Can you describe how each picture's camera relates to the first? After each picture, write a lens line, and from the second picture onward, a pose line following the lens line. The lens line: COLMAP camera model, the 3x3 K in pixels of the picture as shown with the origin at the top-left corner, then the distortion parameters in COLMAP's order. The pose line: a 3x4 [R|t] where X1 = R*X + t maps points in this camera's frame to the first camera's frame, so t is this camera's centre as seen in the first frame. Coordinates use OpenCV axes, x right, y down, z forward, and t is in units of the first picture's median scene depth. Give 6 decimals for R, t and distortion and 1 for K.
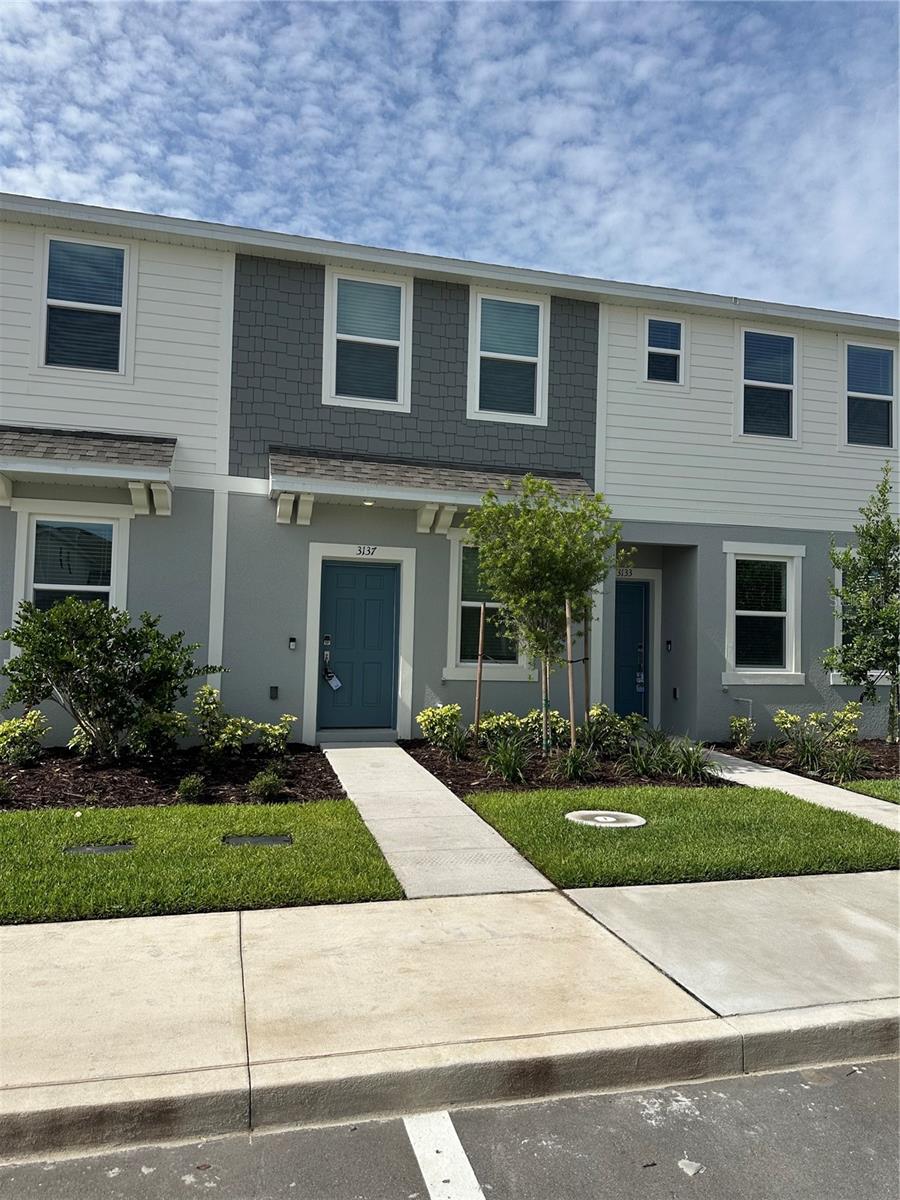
lens RADIAL K [[850.2, 0, 448.7], [0, 850.2, 603.1], [0, 0, 1]] dist [-0.001596, -0.025544]
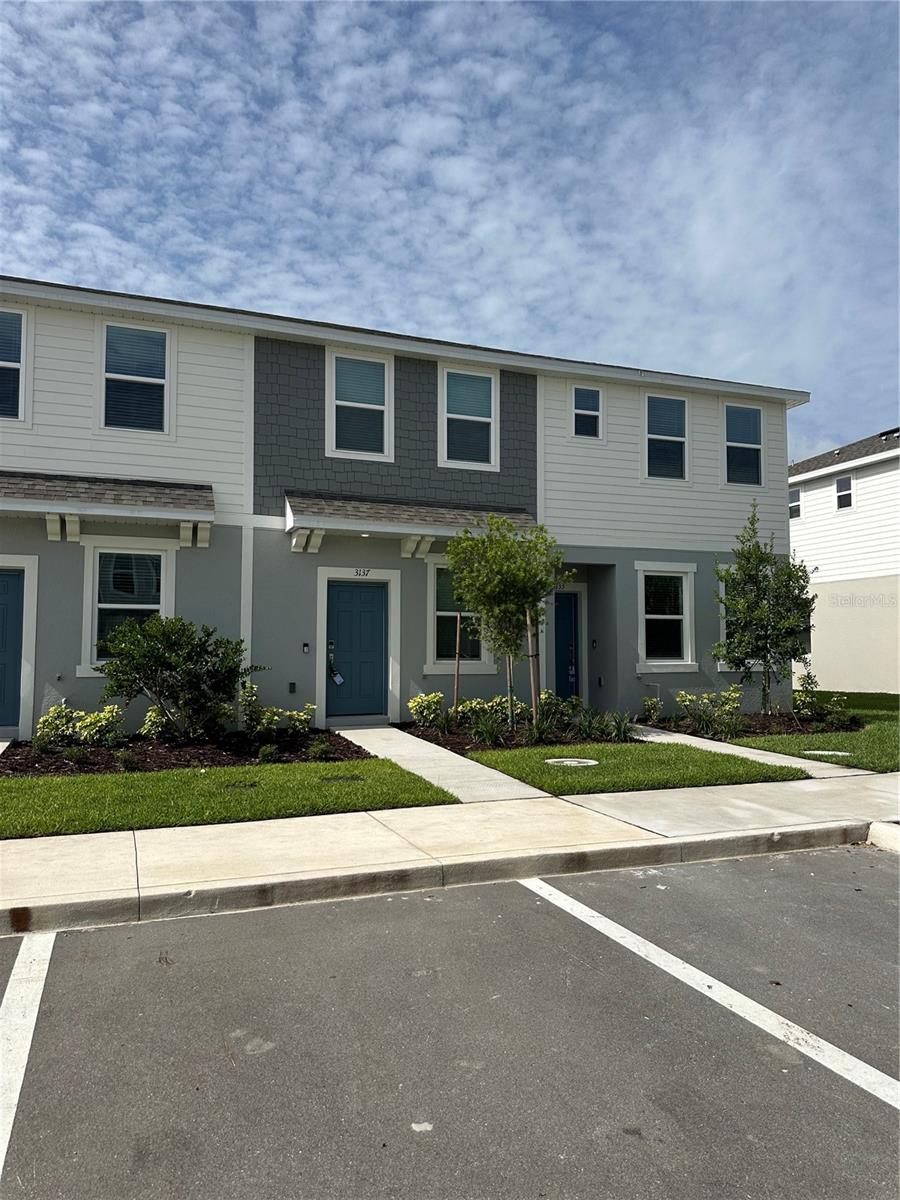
lens RADIAL K [[850.2, 0, 450.6], [0, 850.2, 598.0], [0, 0, 1]] dist [-0.001596, -0.025544]
pose [[0.992433, -0.017044, 0.121599, -0.122493], [0.019060, 0.999699, -0.015428, -0.002678], [-0.121299, 0.017629, 0.992459, -0.263170]]
